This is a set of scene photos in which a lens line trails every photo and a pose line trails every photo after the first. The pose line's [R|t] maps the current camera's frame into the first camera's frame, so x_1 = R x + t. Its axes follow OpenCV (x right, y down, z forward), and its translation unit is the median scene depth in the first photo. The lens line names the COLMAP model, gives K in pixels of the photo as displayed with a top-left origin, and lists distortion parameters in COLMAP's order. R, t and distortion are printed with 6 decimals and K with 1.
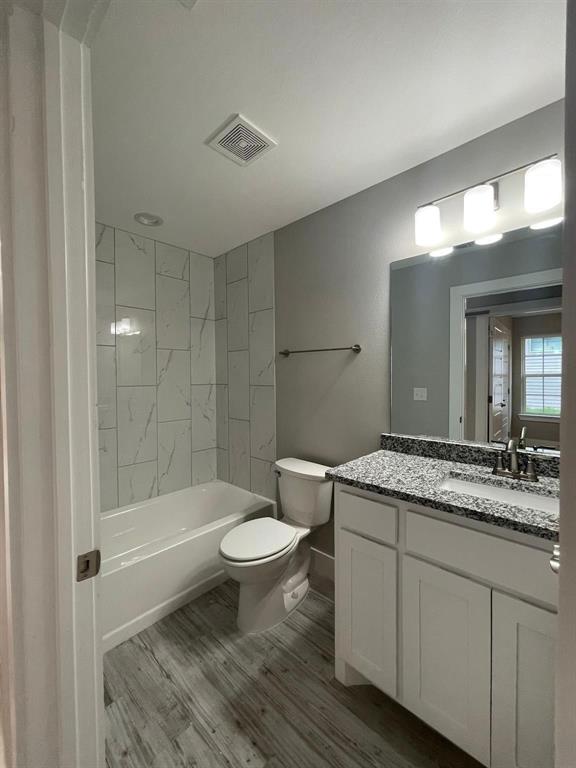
lens RADIAL K [[310.6, 0, 288.0], [0, 310.6, 384.0], [0, 0, 1]] dist [-0.001959, 0.000890]
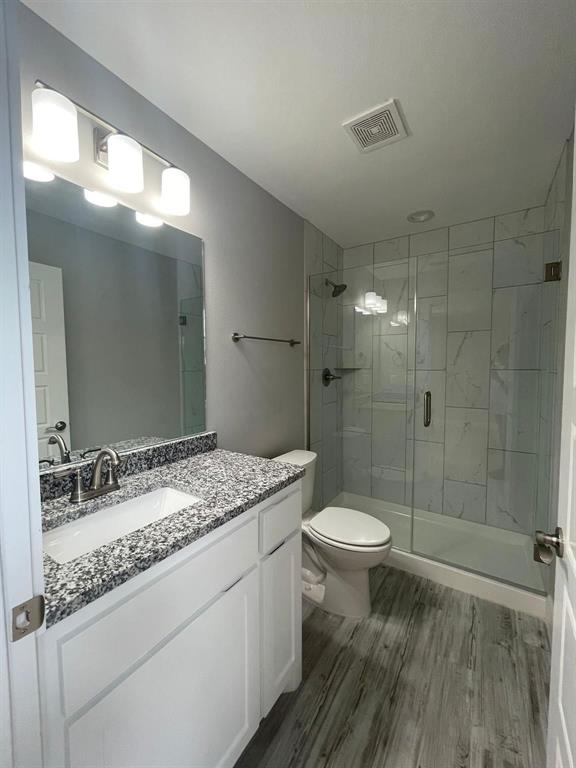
lens RADIAL K [[310.6, 0, 288.0], [0, 310.6, 384.0], [0, 0, 1]] dist [-0.001959, 0.000890]
pose [[-0.165495, -0.049751, 0.984955, -0.194123], [0.035660, 0.997772, 0.056390, -0.030357], [-0.985566, 0.044456, -0.163352, 0.628219]]
